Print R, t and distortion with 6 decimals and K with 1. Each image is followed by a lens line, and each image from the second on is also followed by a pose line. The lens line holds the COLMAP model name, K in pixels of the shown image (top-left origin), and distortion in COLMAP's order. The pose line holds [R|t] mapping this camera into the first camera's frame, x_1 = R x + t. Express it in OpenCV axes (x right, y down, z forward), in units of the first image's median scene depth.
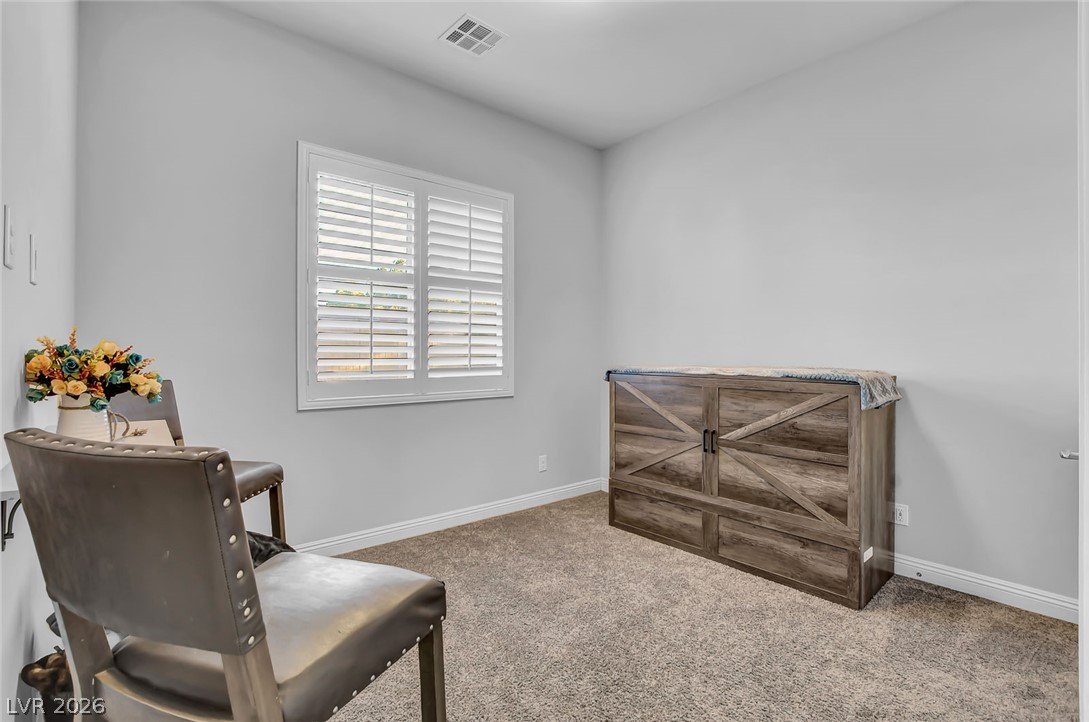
lens RADIAL K [[487.8, 0, 538.7], [0, 487.8, 360.1], [0, 0, 1]] dist [-0.038684, 0.007293]
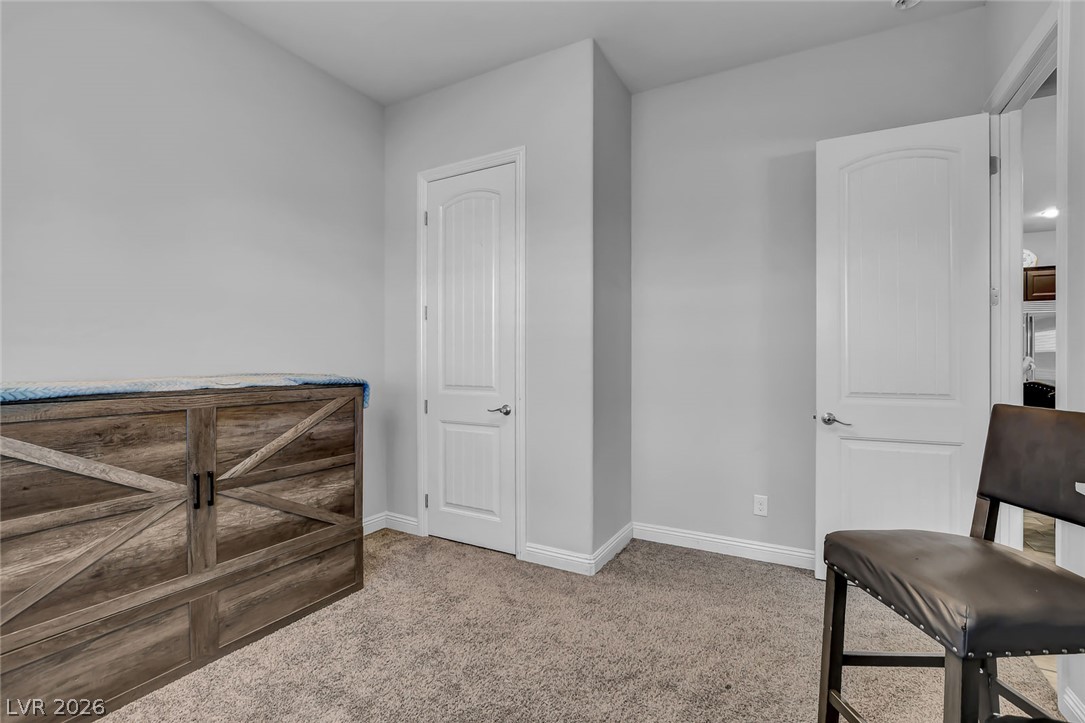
lens RADIAL K [[486.0, 0, 545.3], [0, 486.0, 363.5], [0, 0, 1]] dist [-0.038684, 0.007293]
pose [[-0.353722, -0.010888, 0.935287, -0.441770], [0.007594, 0.999866, 0.014512, -0.012135], [-0.935320, 0.012236, -0.353592, 0.826172]]
